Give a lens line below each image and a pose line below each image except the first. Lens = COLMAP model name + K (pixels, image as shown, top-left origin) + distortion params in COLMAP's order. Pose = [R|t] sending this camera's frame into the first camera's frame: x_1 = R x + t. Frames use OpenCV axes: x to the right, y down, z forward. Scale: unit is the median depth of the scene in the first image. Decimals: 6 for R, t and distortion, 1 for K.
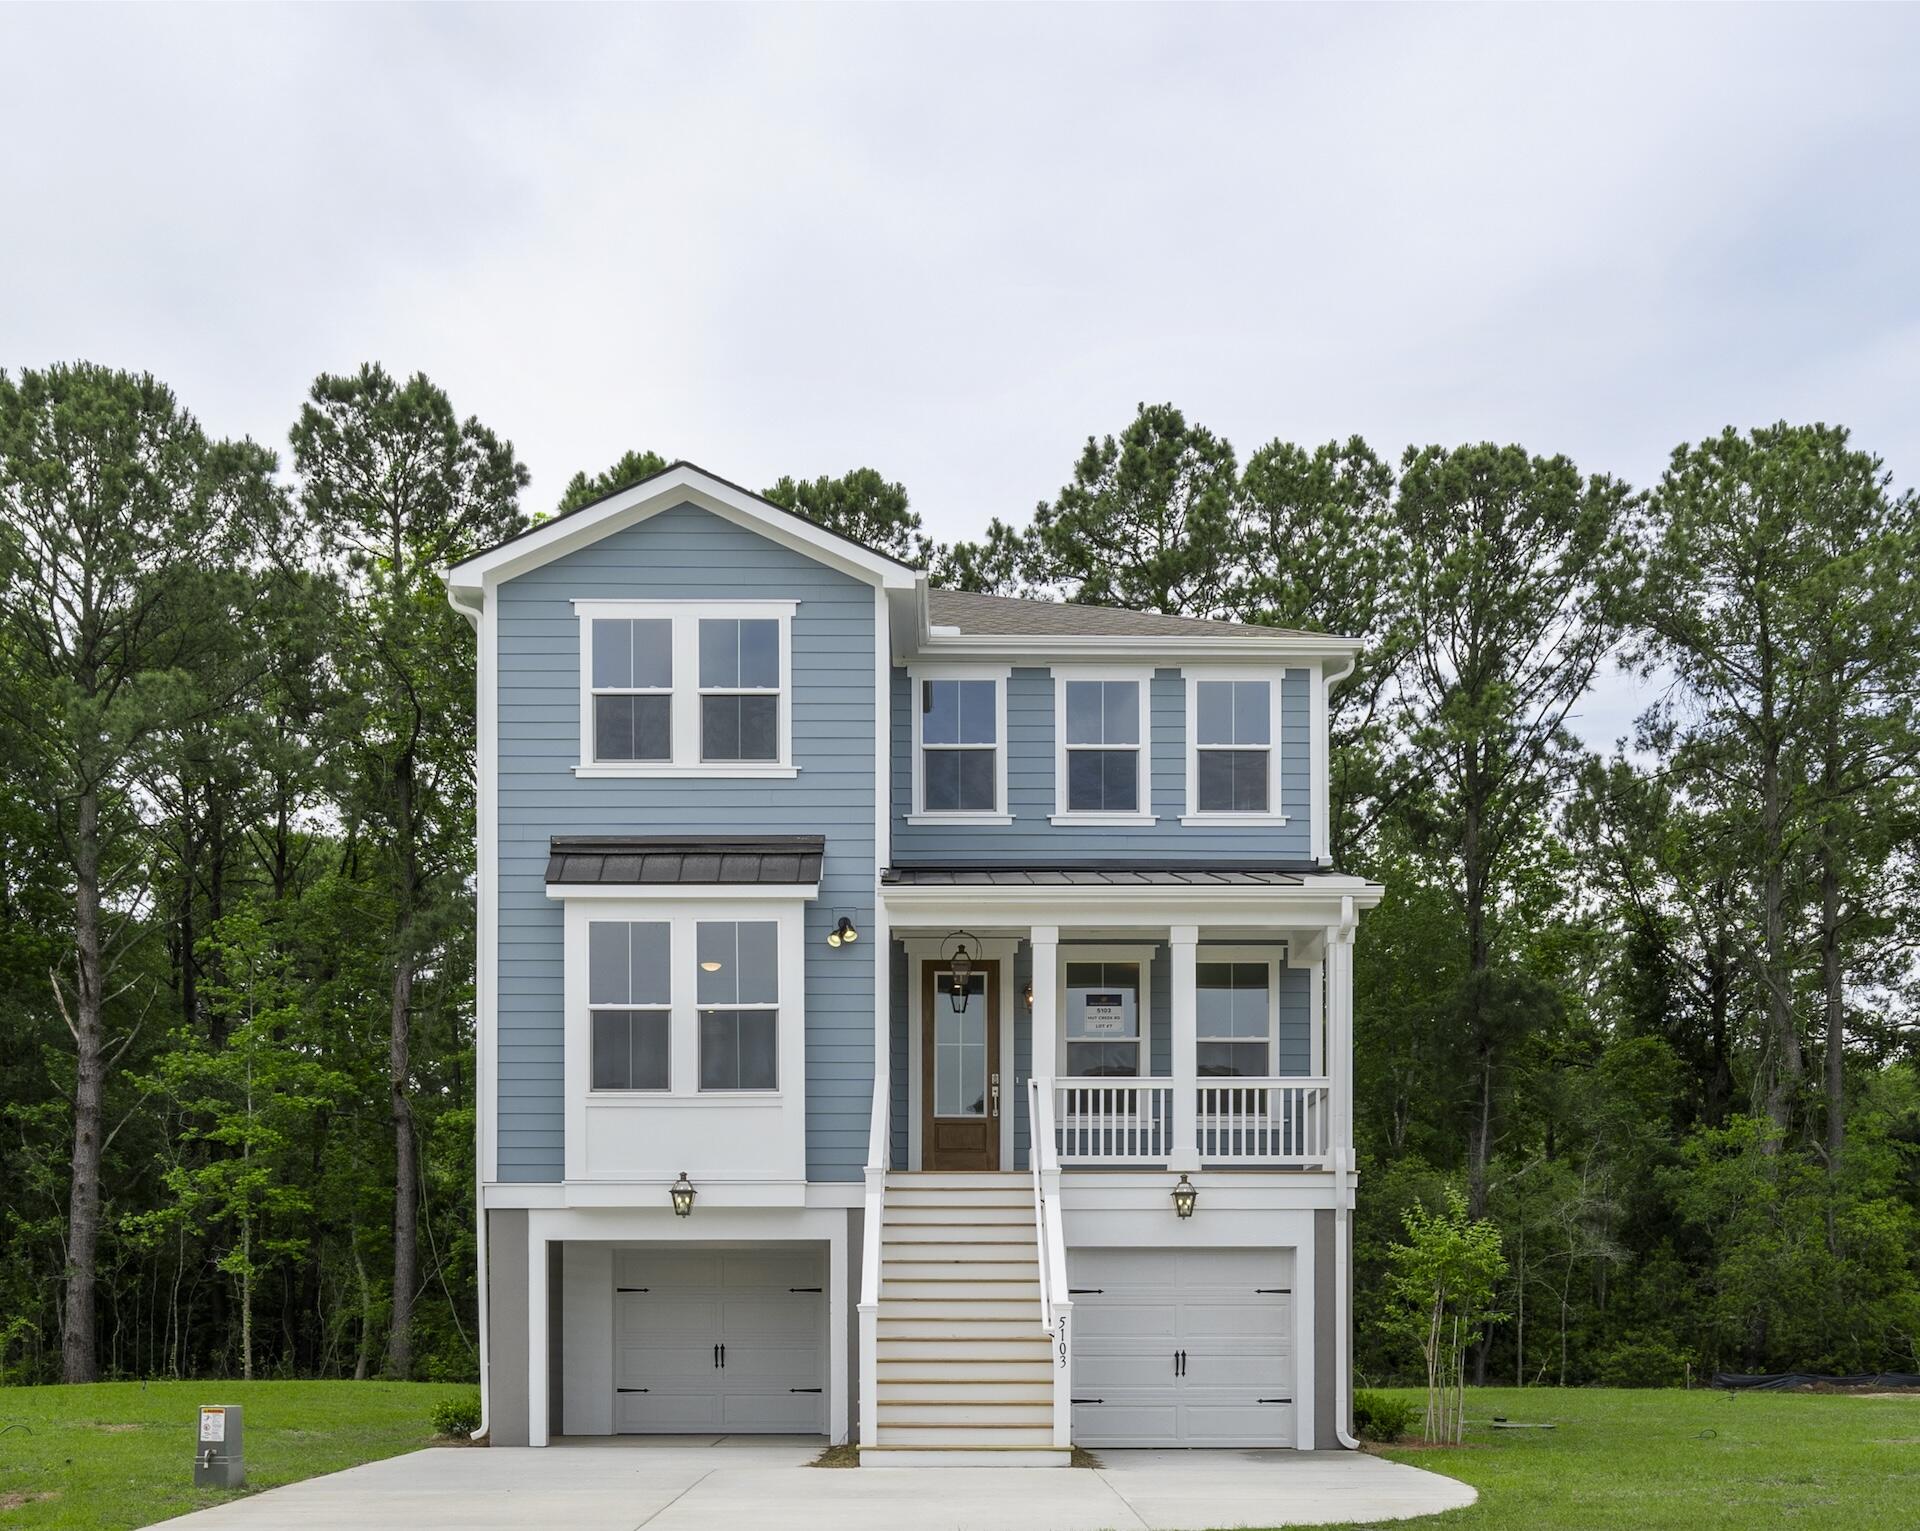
lens RADIAL K [[2395.8, 0, 979.3], [0, 2395.8, 775.0], [0, 0, 1]] dist [0.004777, 0.000000]
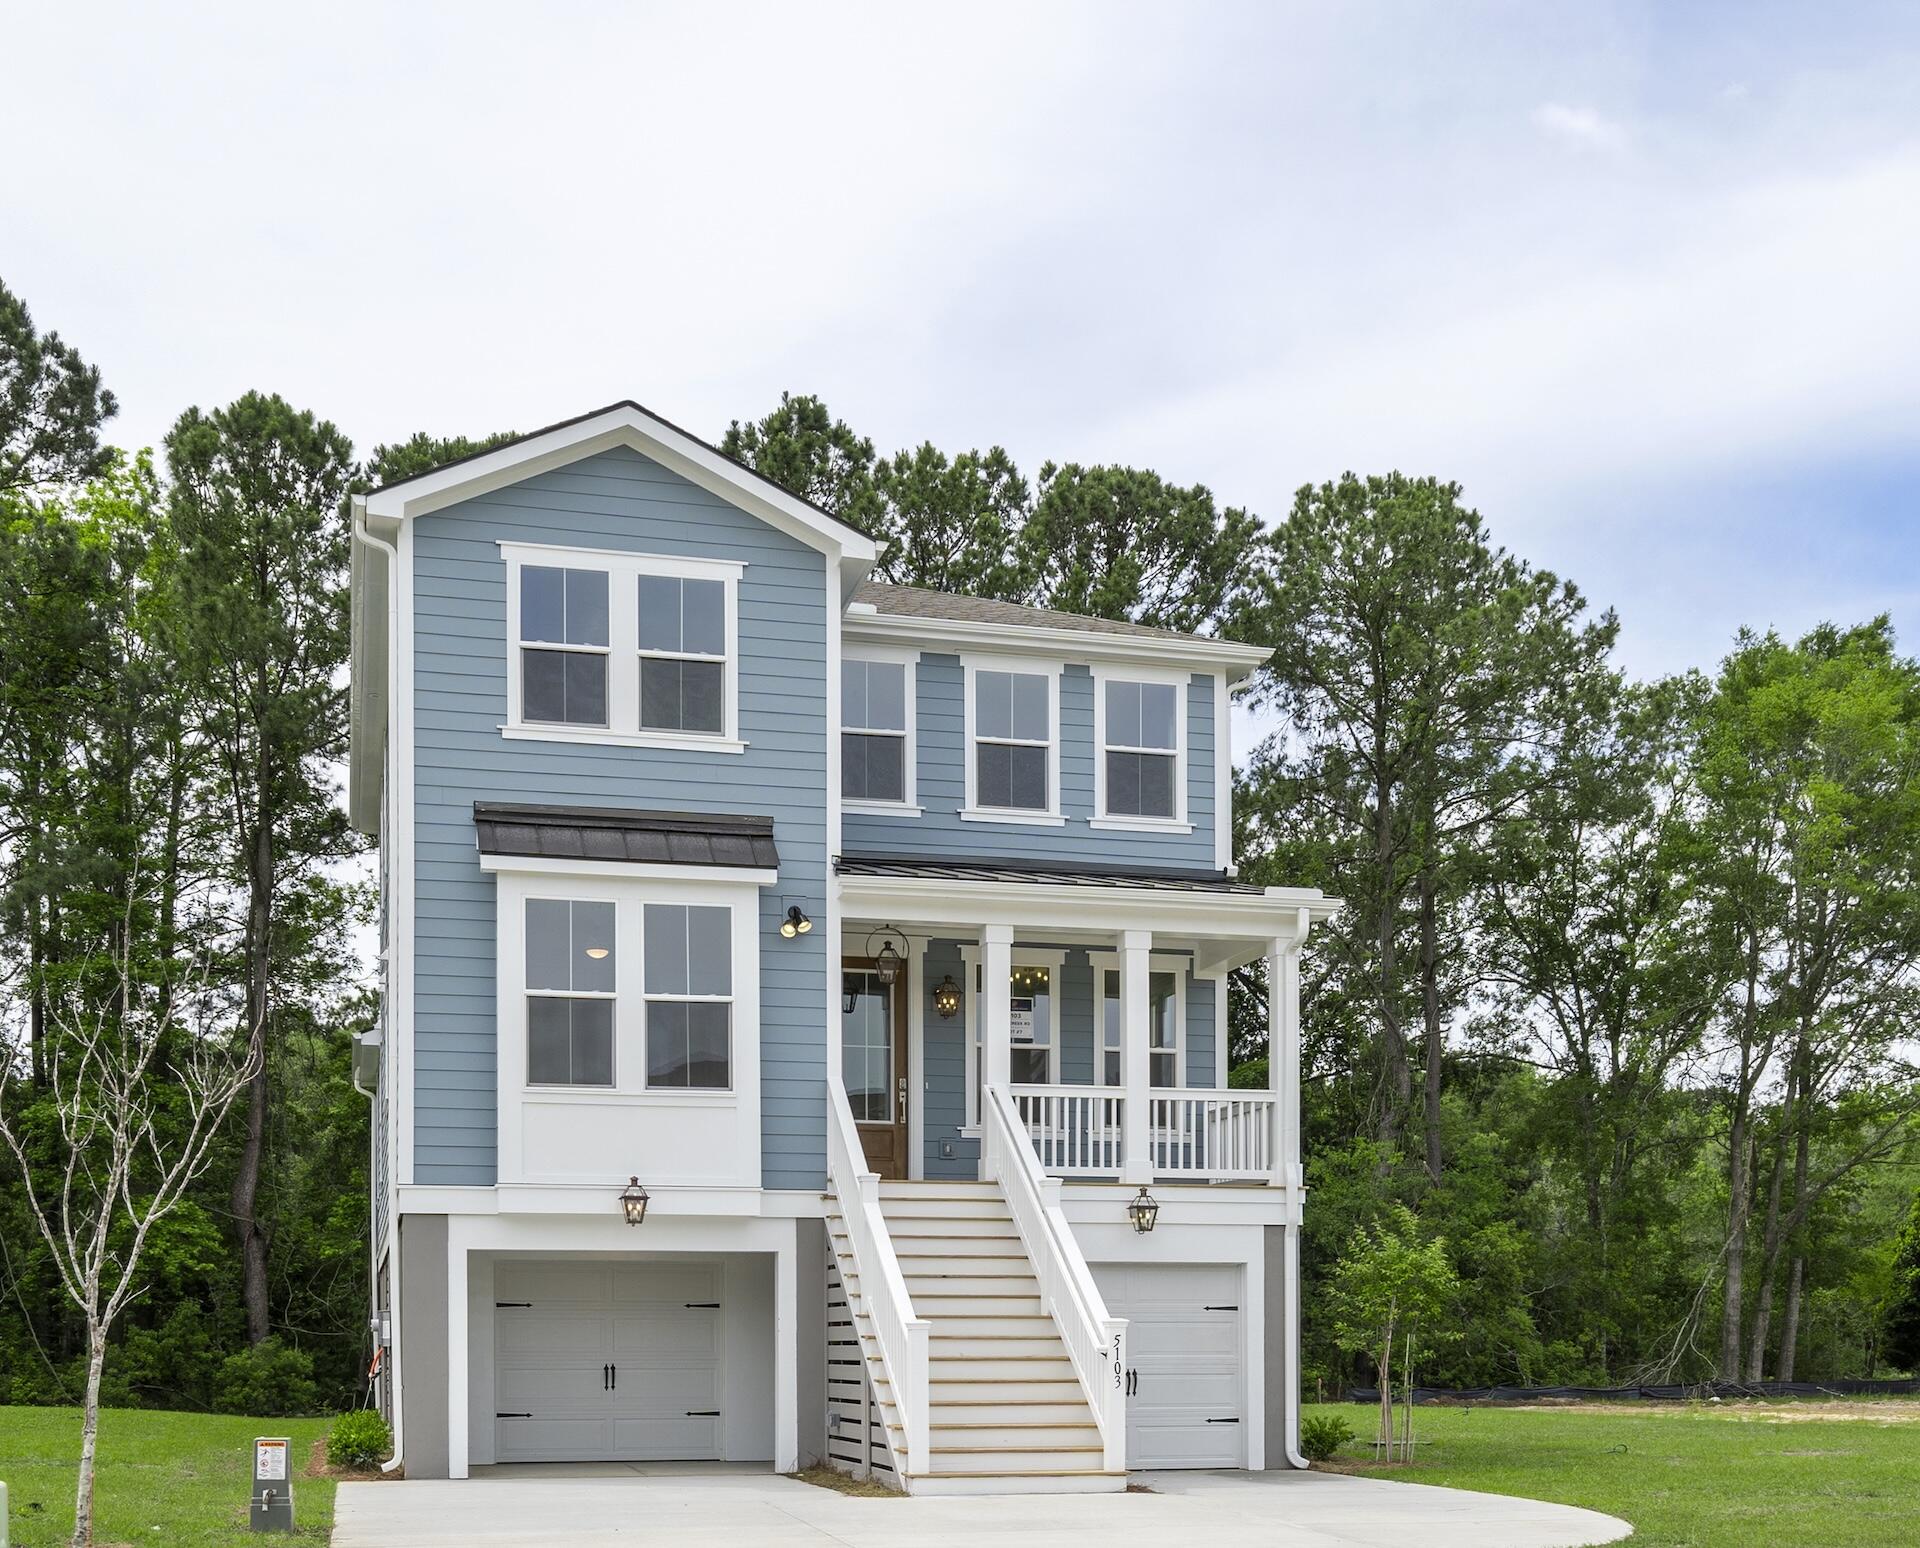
lens RADIAL K [[2416.3, 0, 994.5], [0, 2416.3, 825.4], [0, 0, 1]] dist [0.013936, 0.000000]
pose [[0.965562, 0.053969, 0.254514, -0.215002], [-0.057986, 0.998283, 0.008299, 0.015223], [-0.253629, -0.022772, 0.967033, 0.070768]]
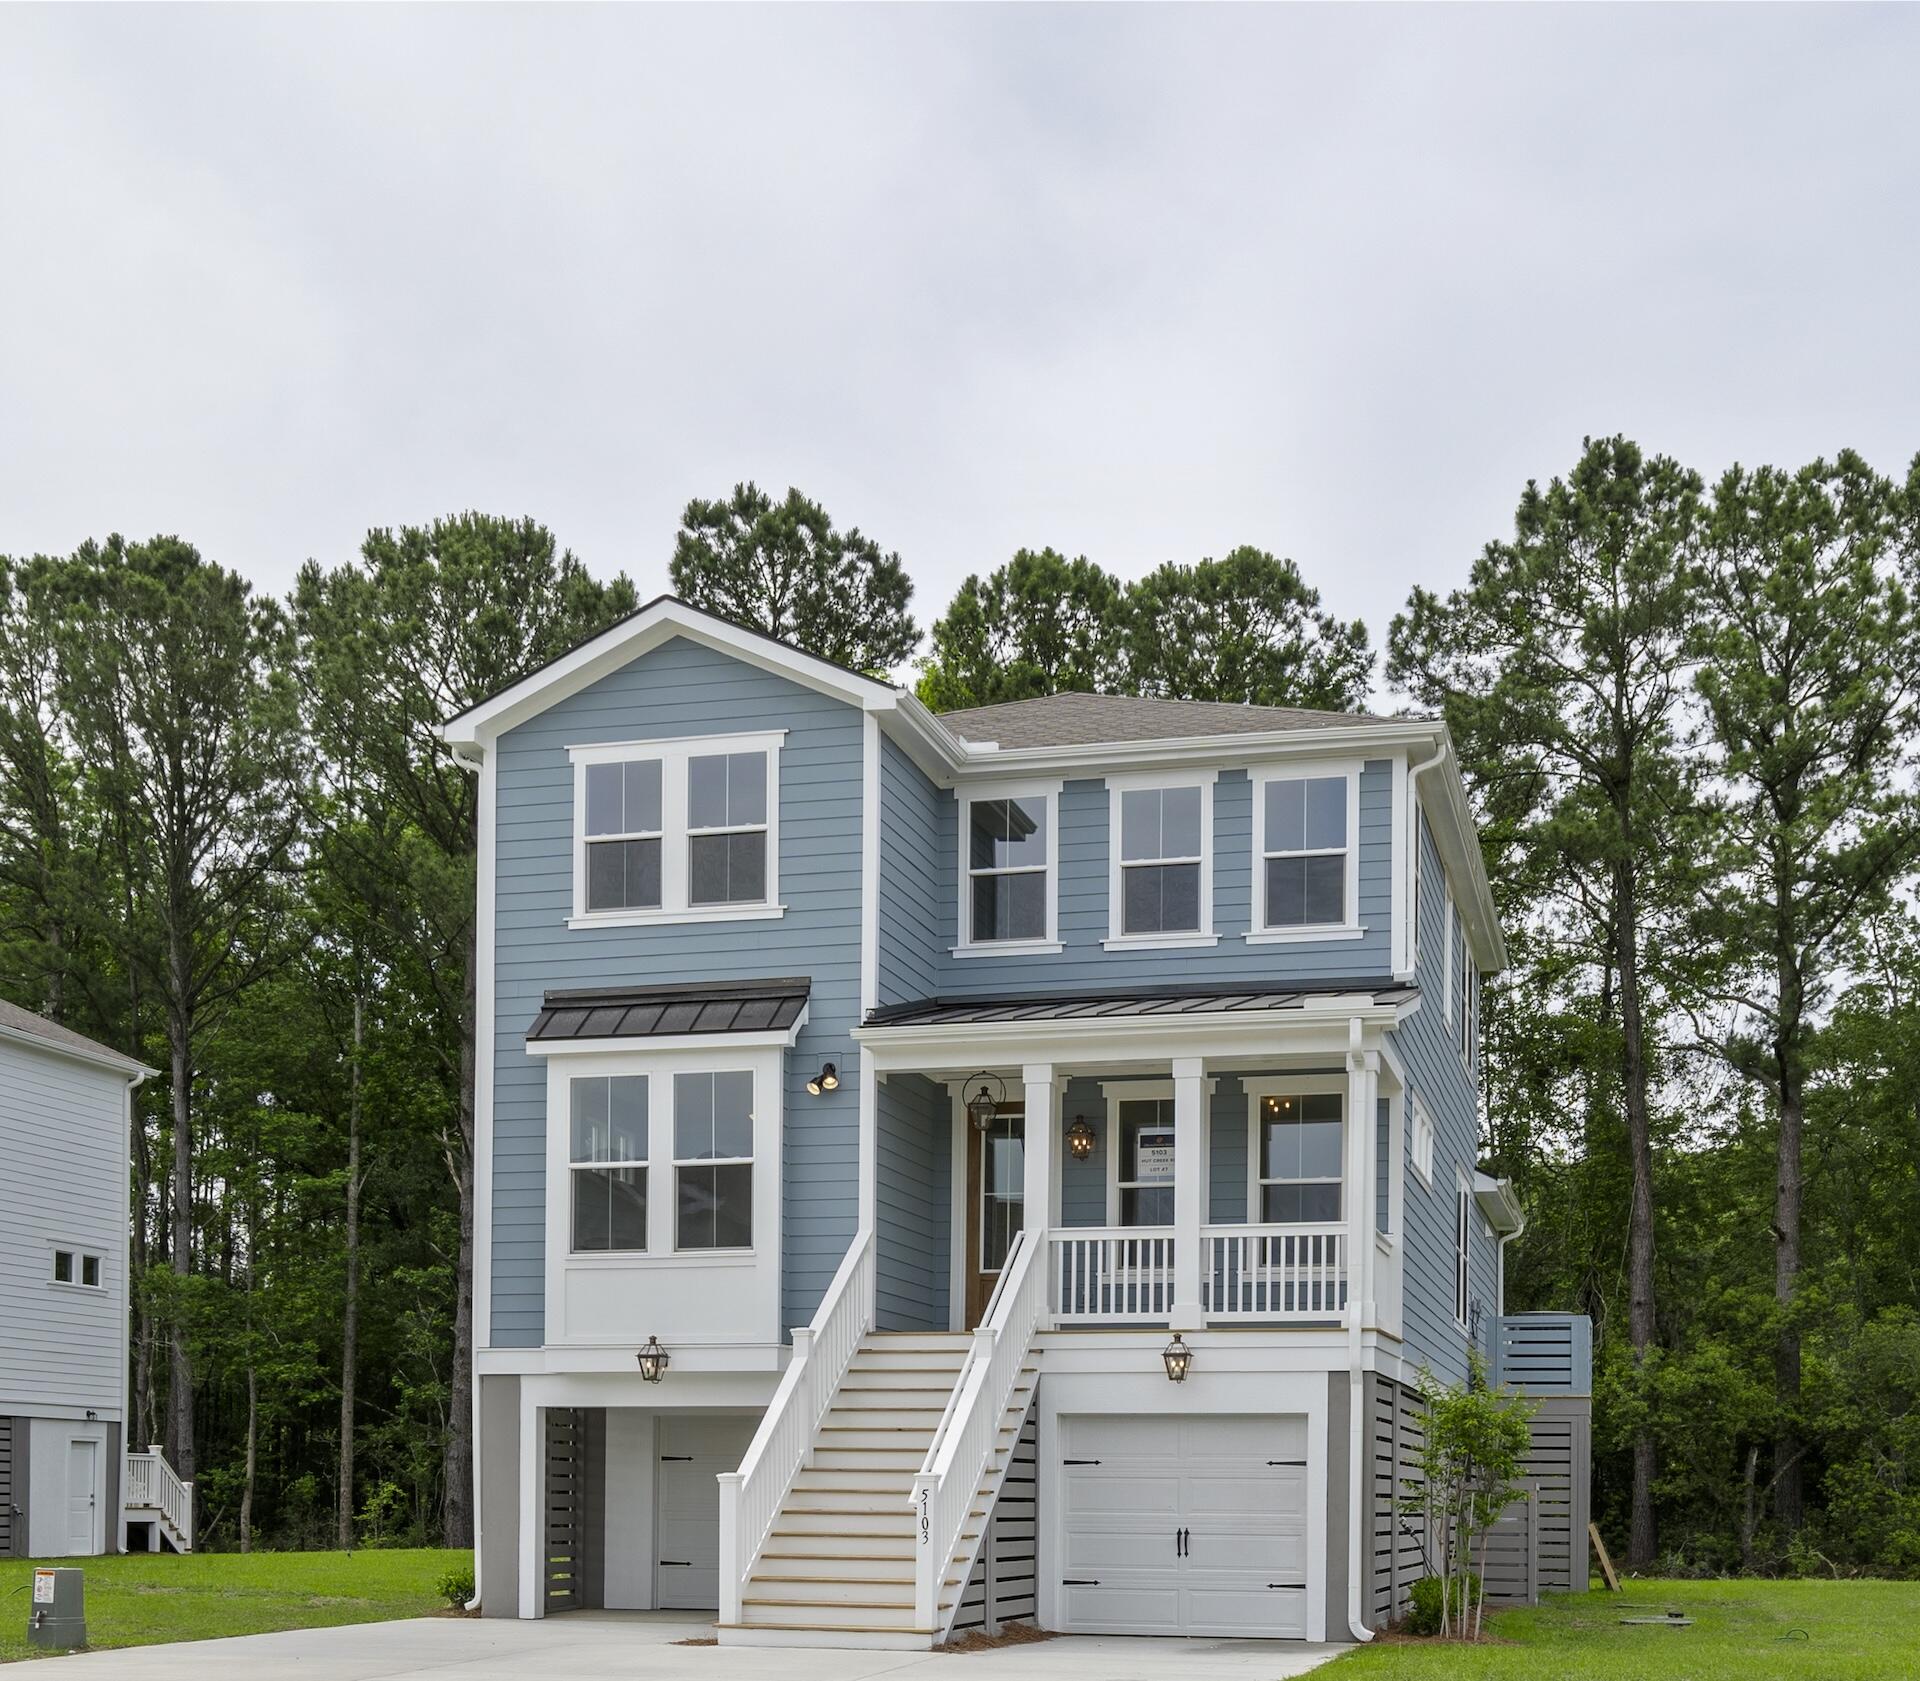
lens RADIAL K [[2687.3, 0, 943.5], [0, 2687.3, 852.8], [0, 0, 1]] dist [0.004766, 0.000000]
pose [[0.954146, -0.061188, -0.293021, 0.292051], [0.058164, 0.998126, -0.019030, -0.000467], [0.293636, 0.001114, 0.955917, 0.002204]]
